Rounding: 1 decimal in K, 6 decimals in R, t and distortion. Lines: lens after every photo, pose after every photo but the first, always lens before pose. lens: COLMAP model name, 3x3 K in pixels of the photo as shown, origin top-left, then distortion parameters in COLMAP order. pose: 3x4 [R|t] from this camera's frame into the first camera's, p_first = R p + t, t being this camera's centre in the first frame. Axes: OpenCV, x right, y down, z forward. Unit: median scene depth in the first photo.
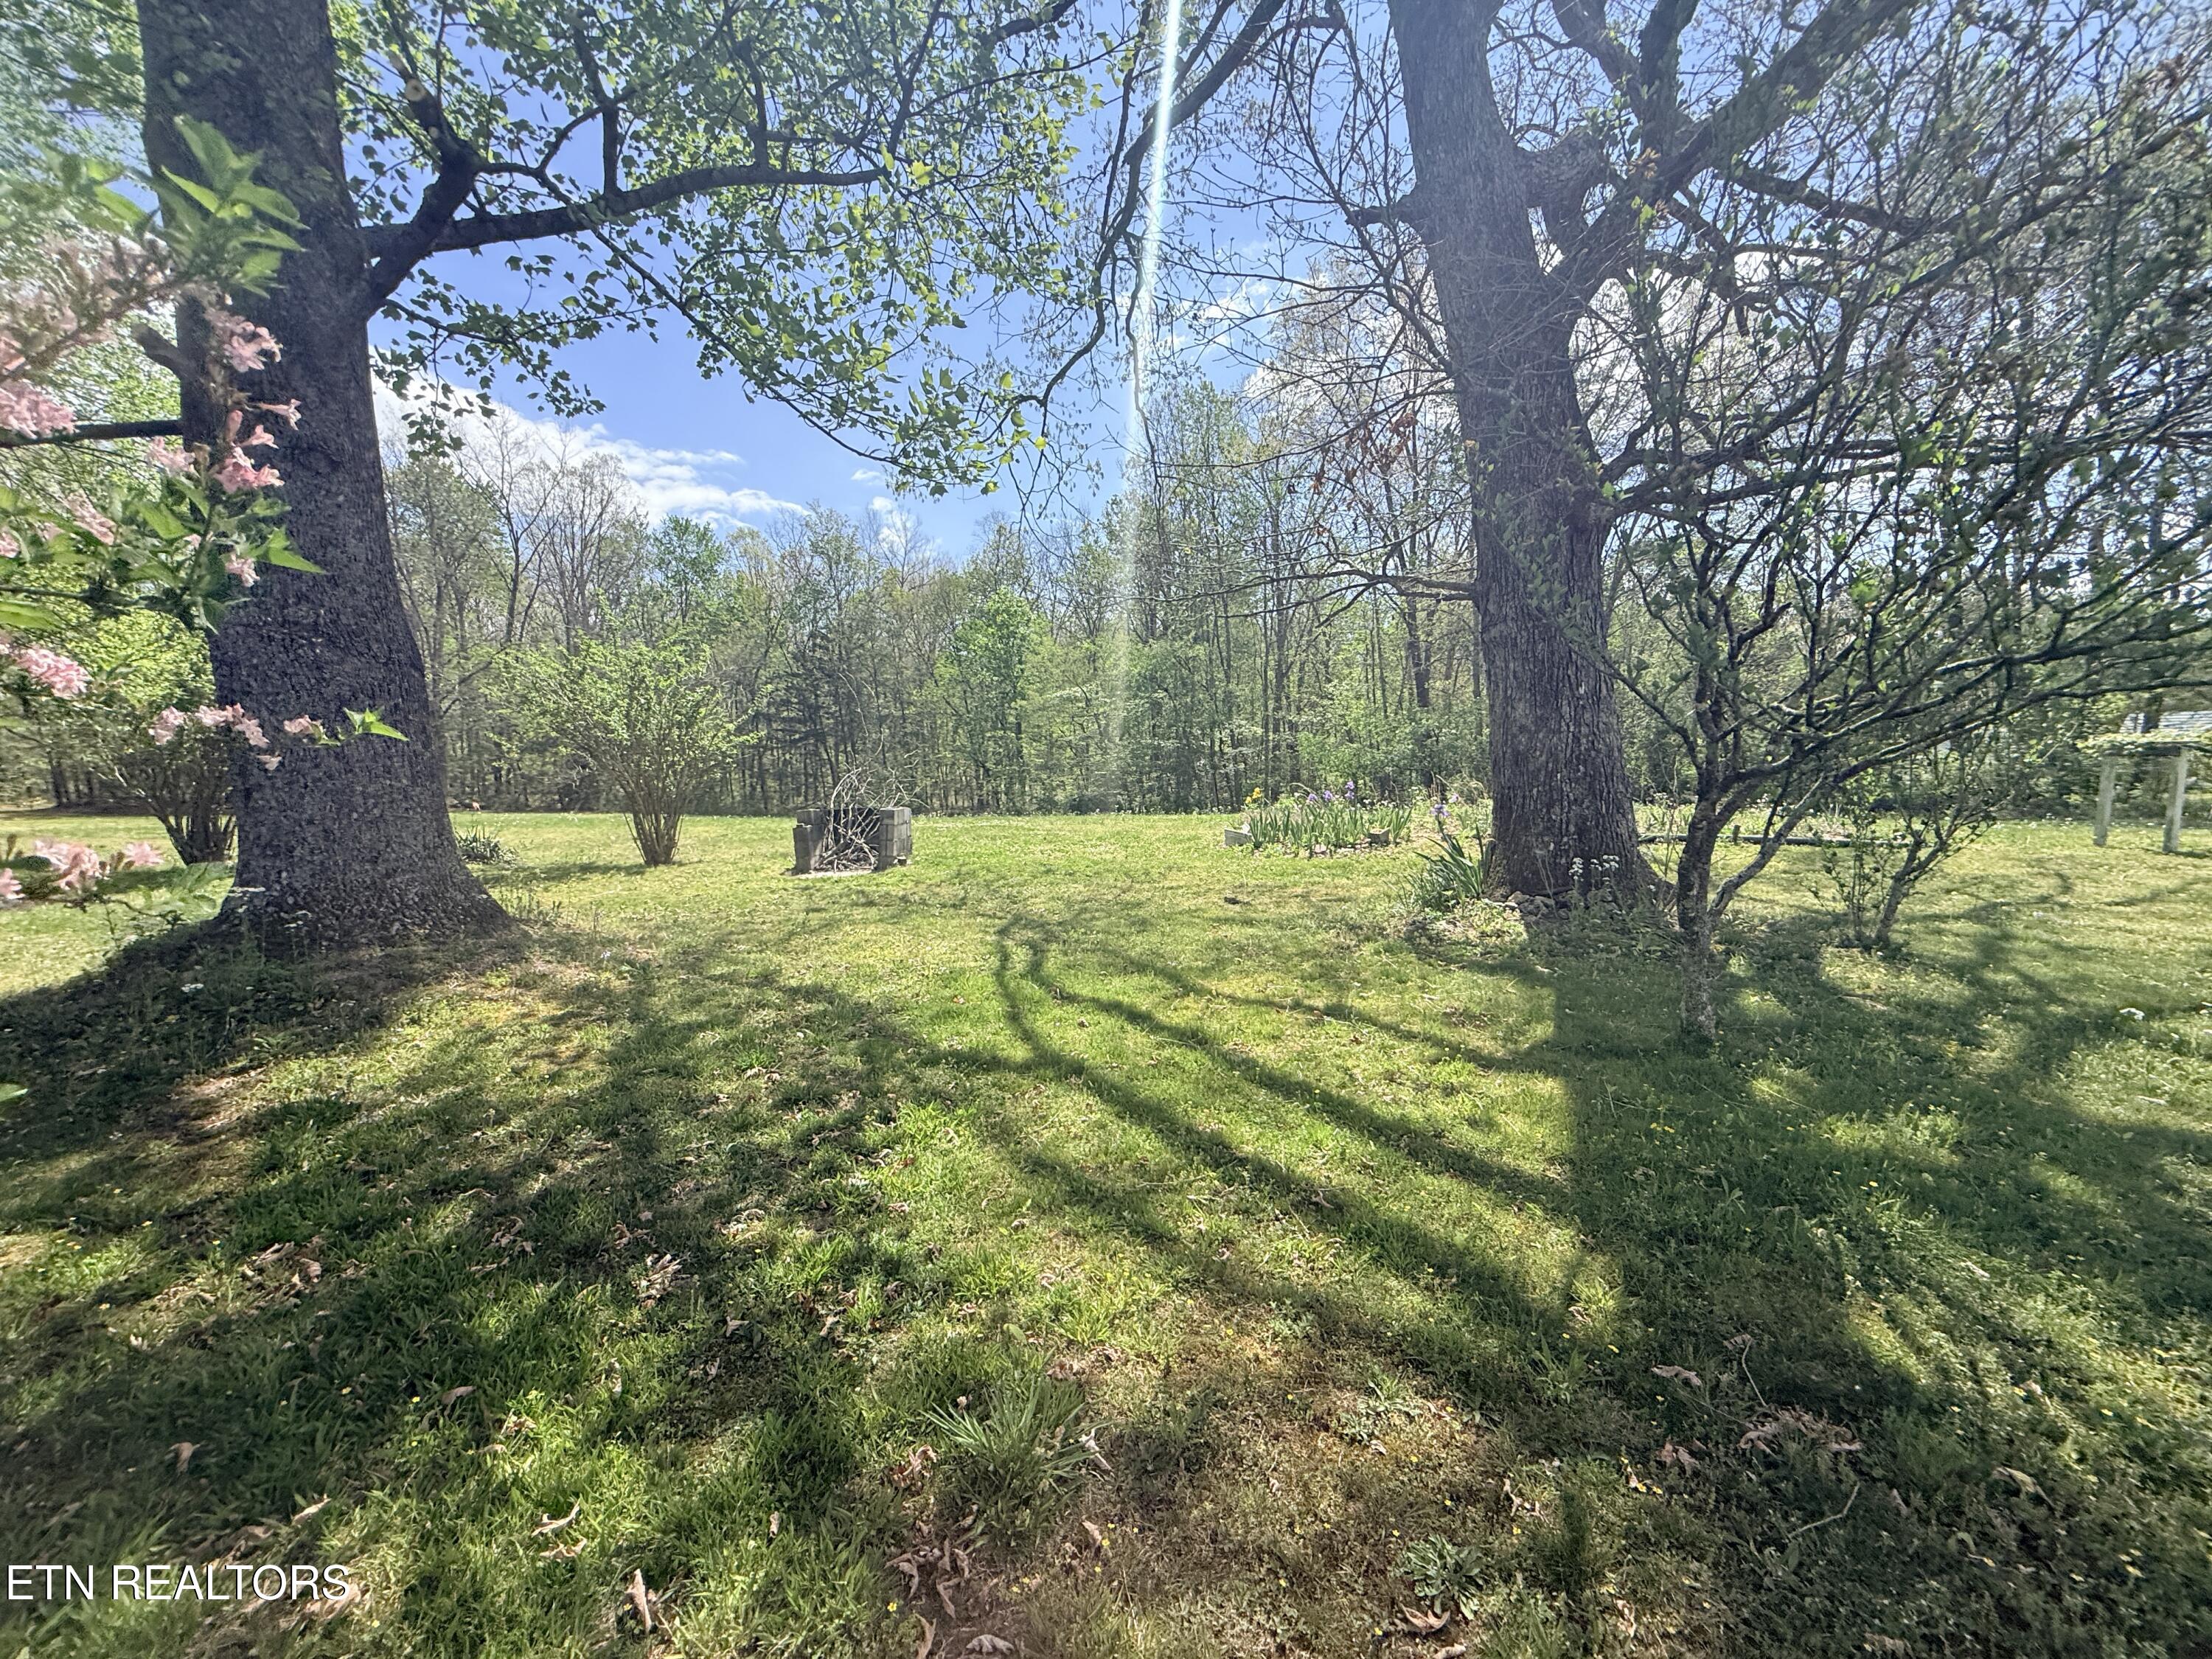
lens RADIAL K [[881.1, 0, 1107.8], [0, 881.1, 832.1], [0, 0, 1]] dist [0.002052, -0.001080]
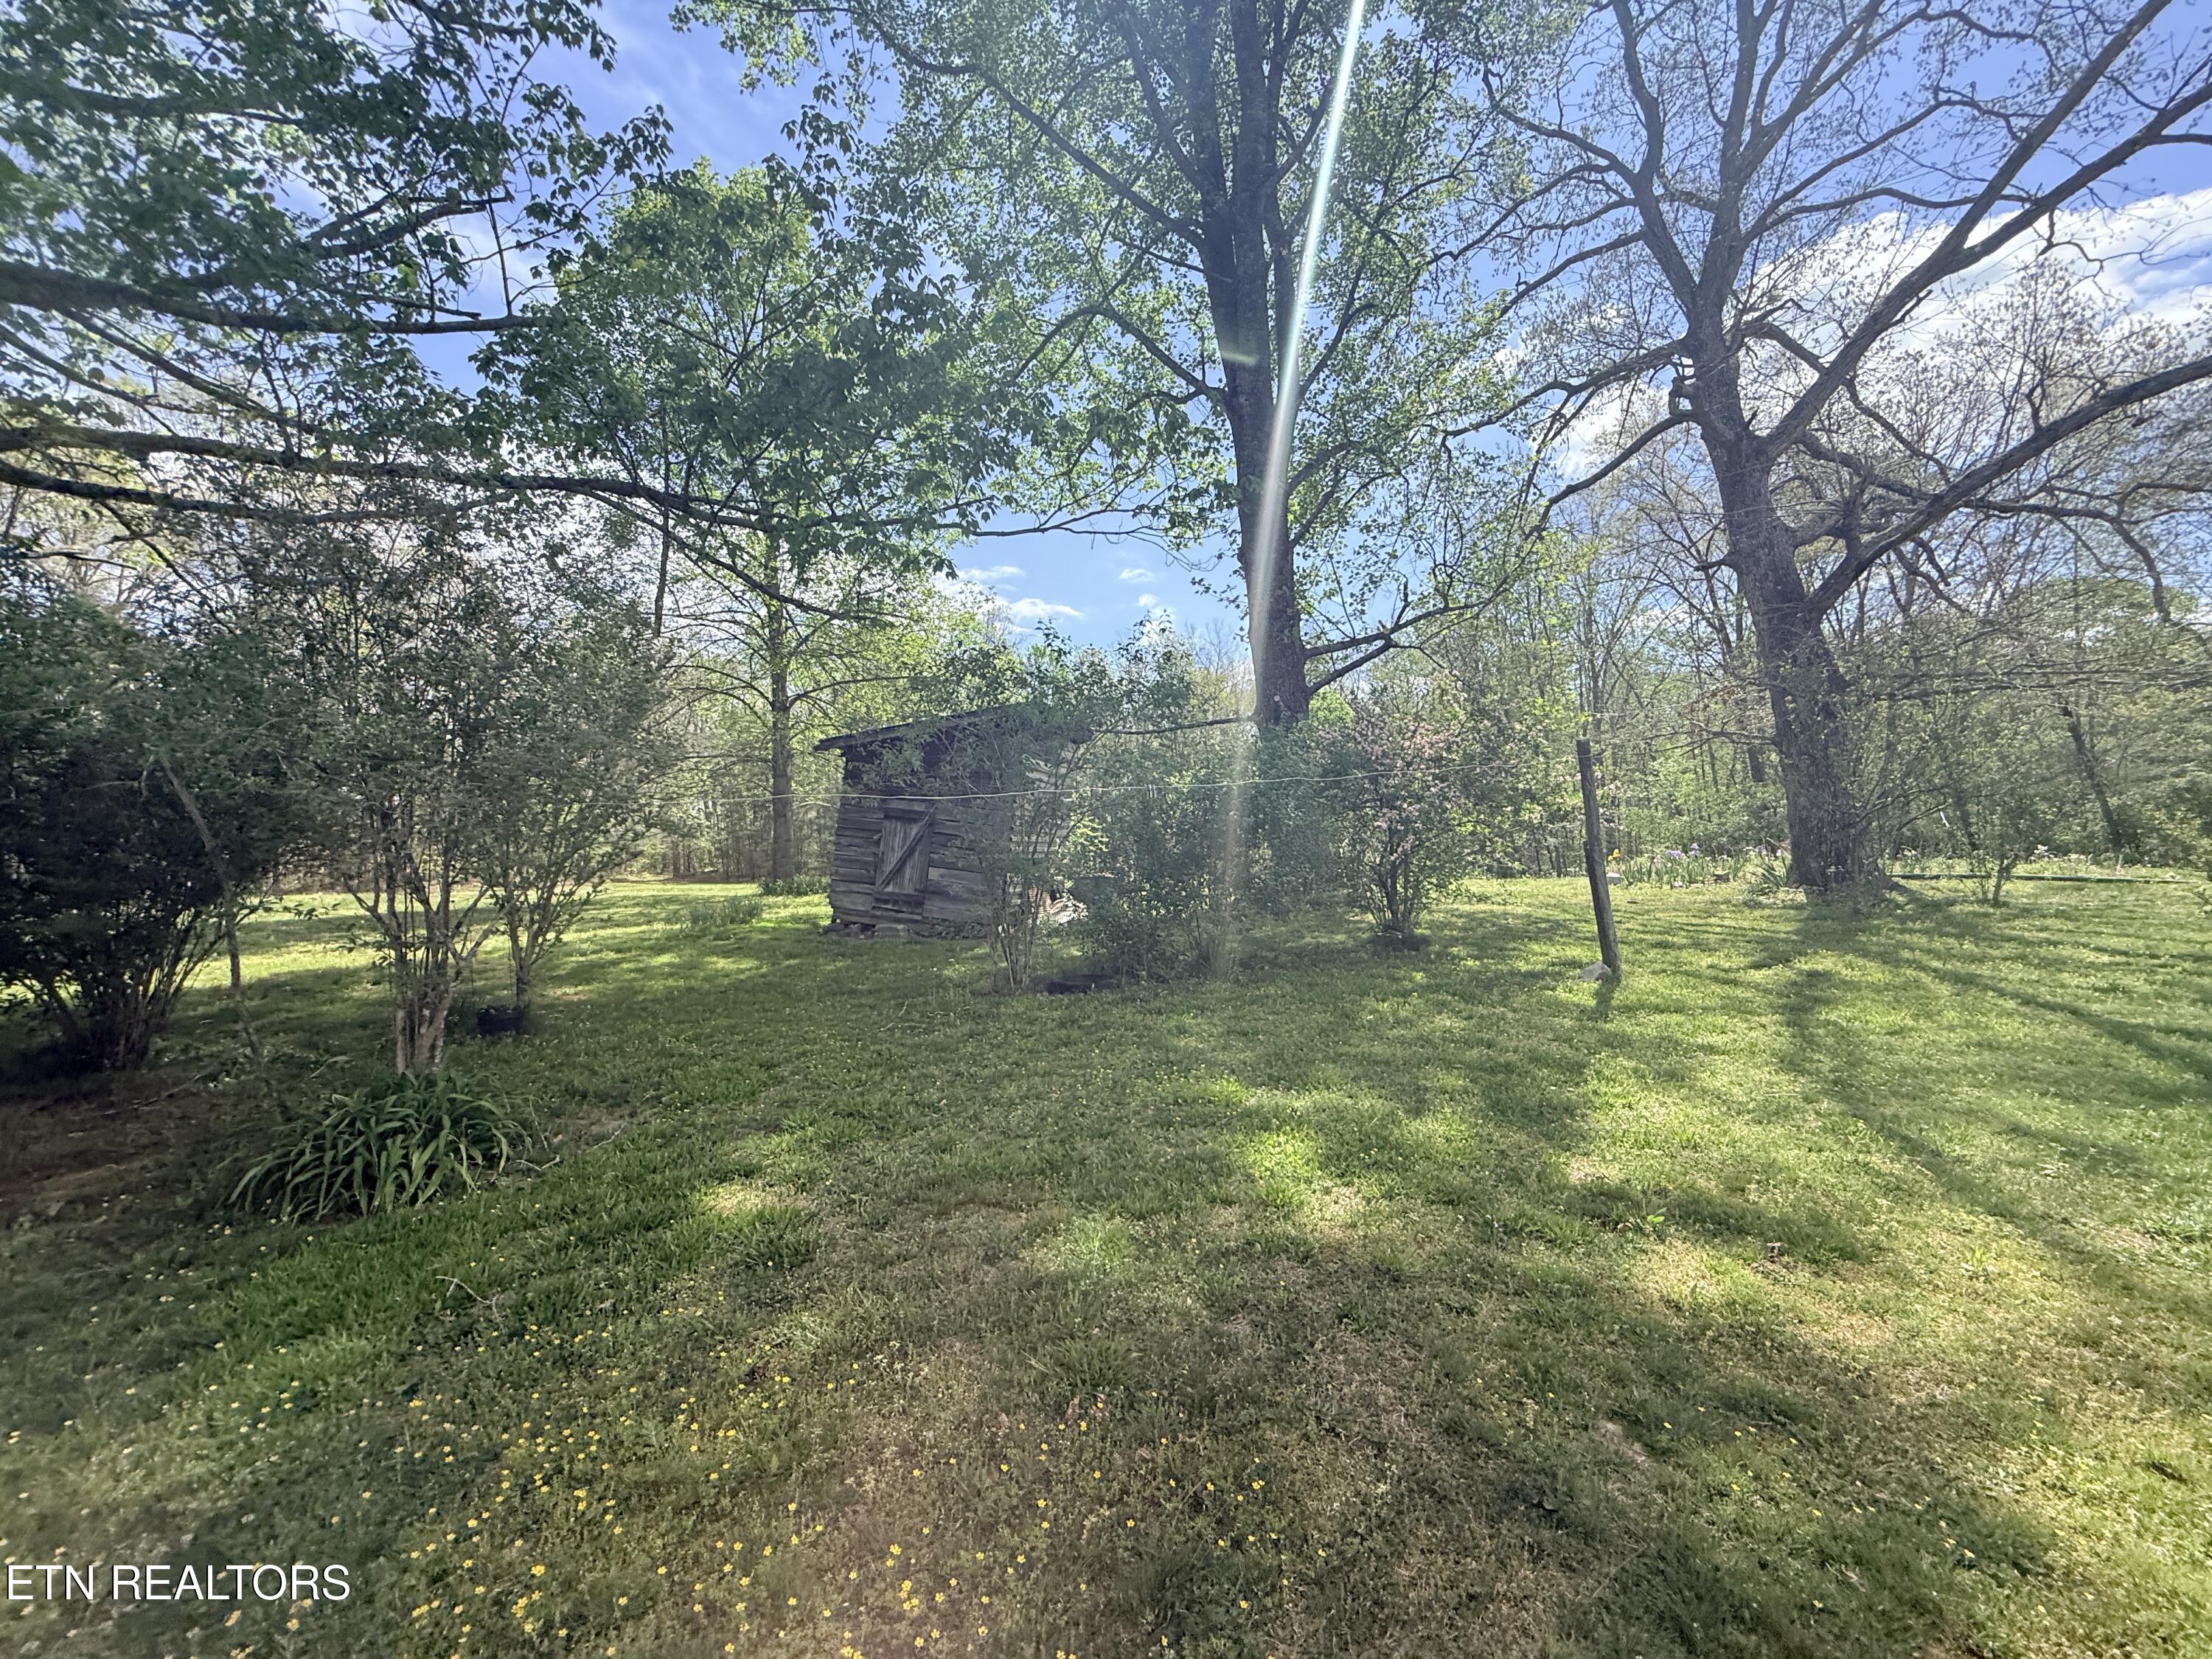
lens RADIAL K [[881.1, 0, 1102.8], [0, 881.1, 832.2], [0, 0, 1]] dist [0.002052, -0.001080]
pose [[0.954417, -0.014419, -0.298128, -0.216674], [-0.012741, 0.995954, -0.088956, 0.065072], [0.298205, 0.088699, 0.950372, -0.650041]]
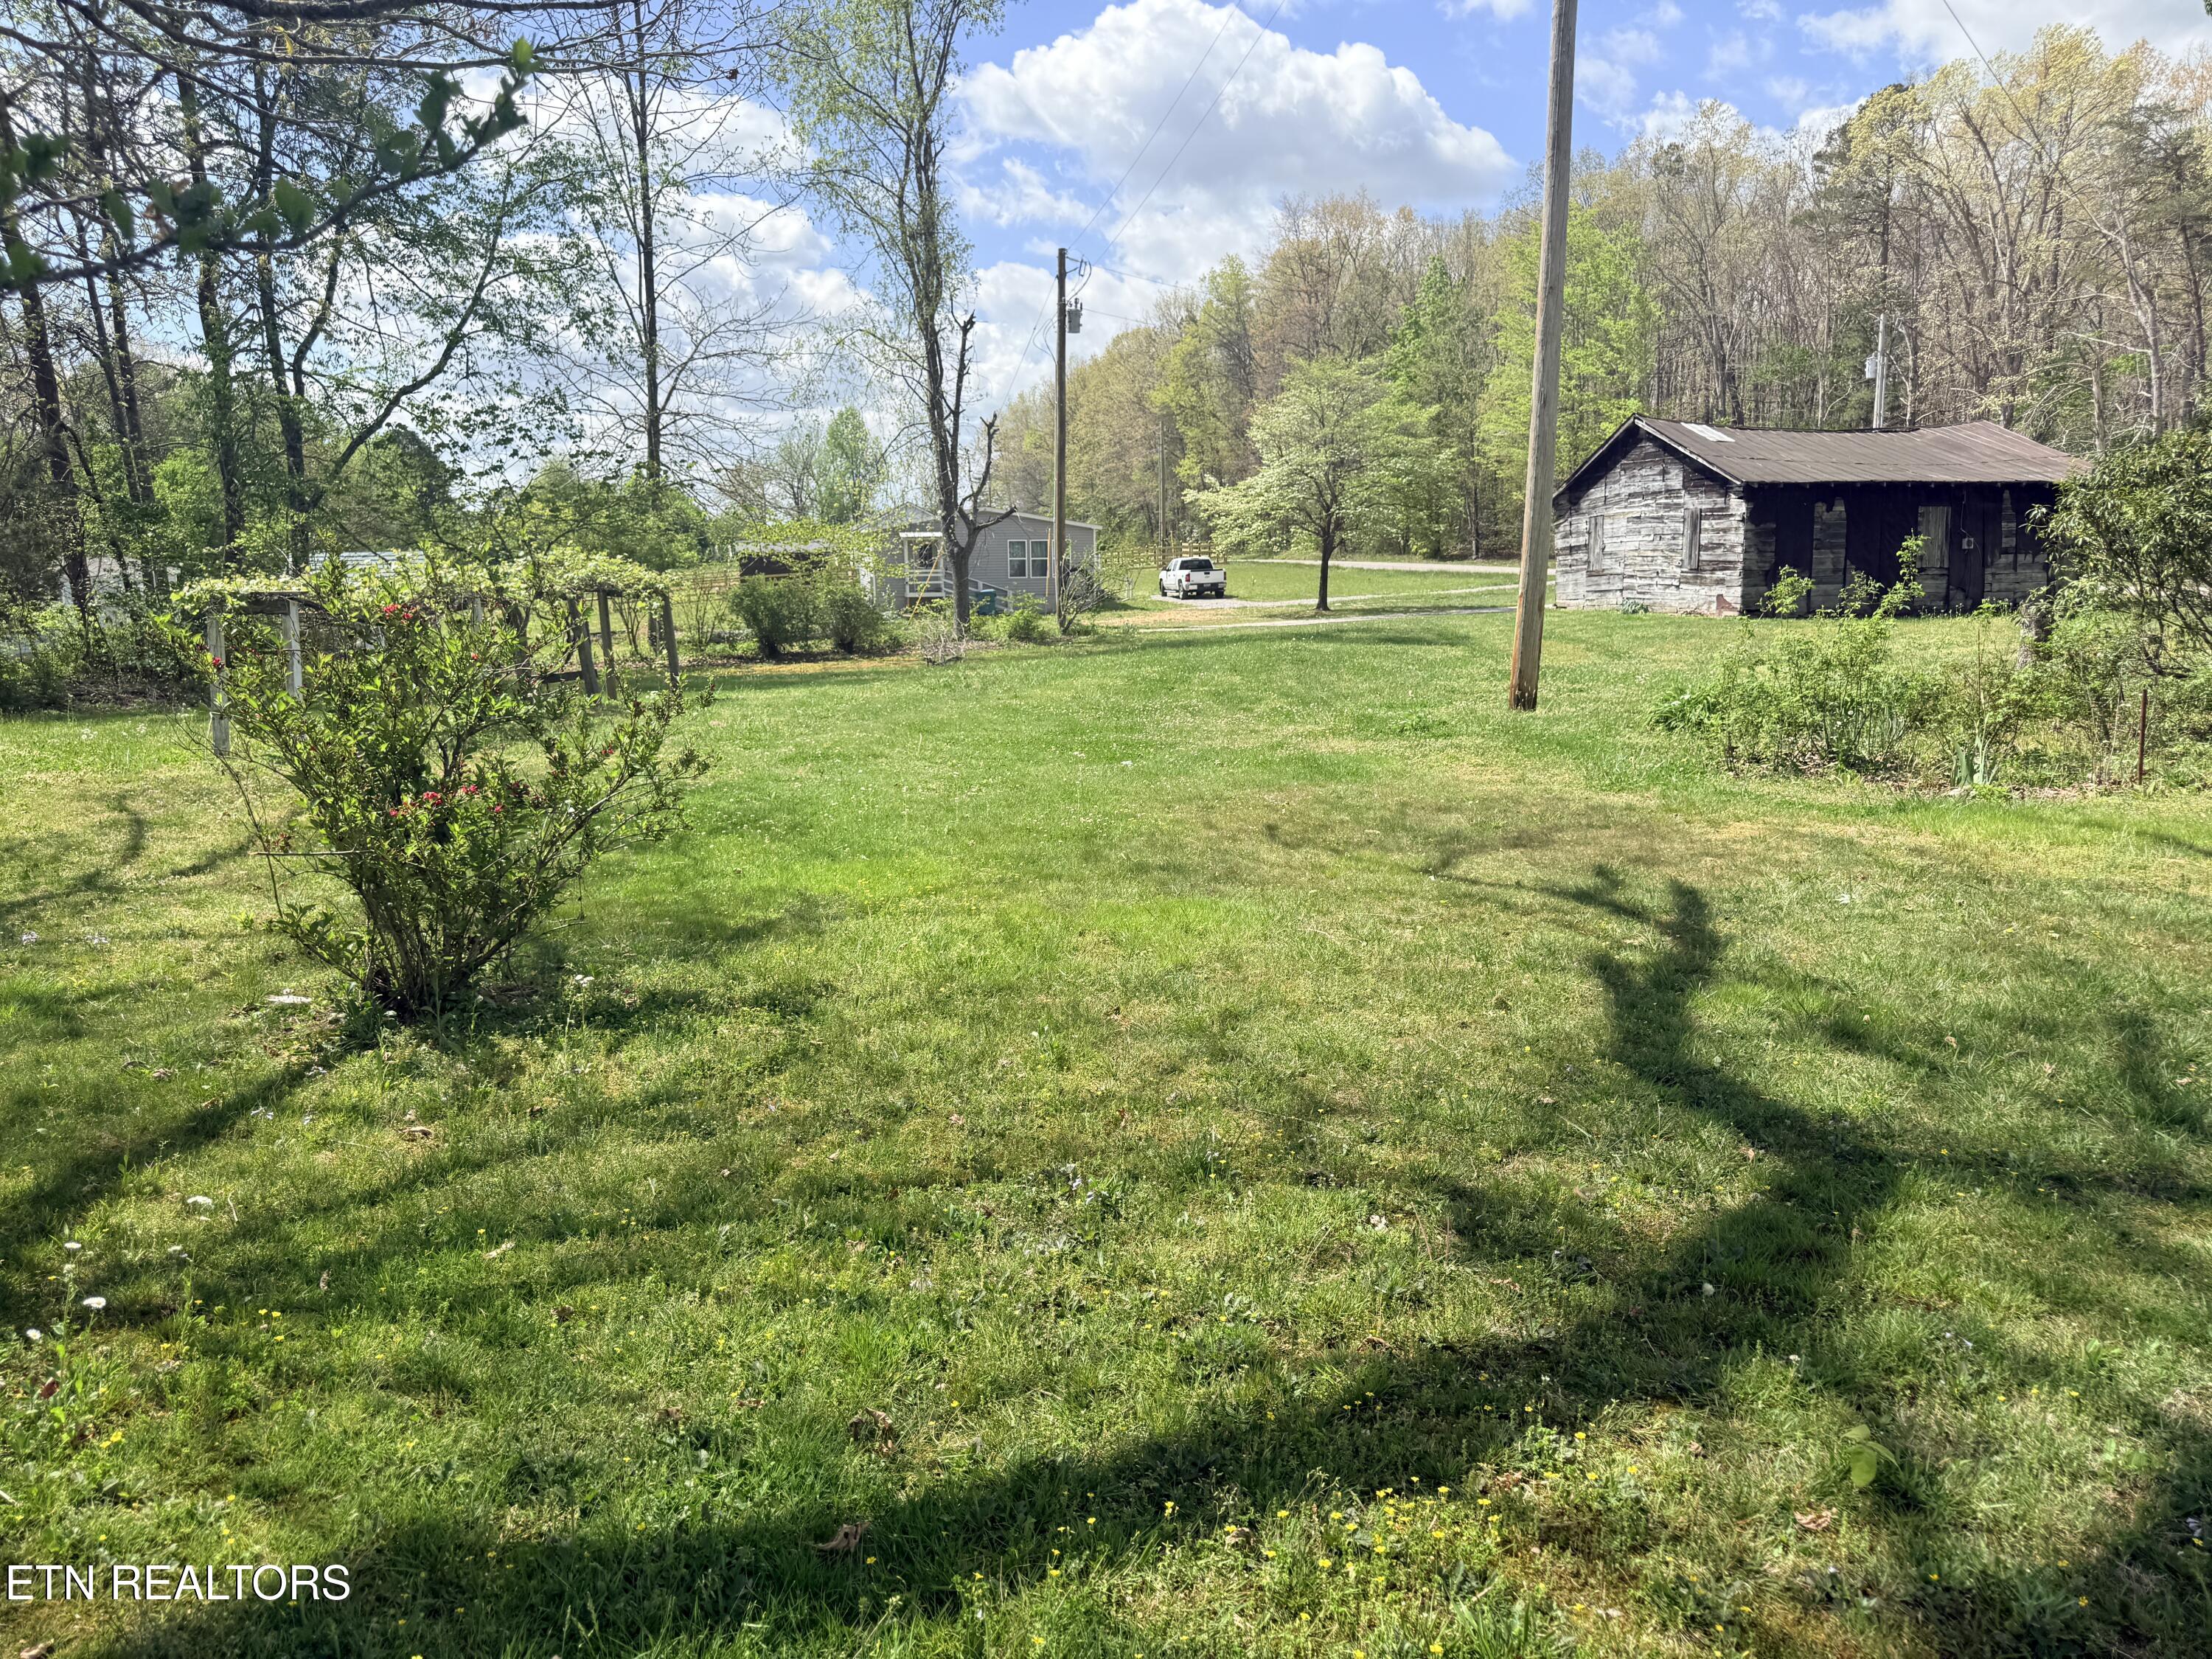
lens RADIAL K [[1551.3, 0, 1089.9], [0, 1551.3, 824.4], [0, 0, 1]] dist [0.069930, -0.086222]
pose [[0.260107, -0.131810, 0.956541, 0.166001], [0.085966, 0.989866, 0.113026, -0.008898], [-0.961745, 0.052831, 0.268803, 0.082133]]
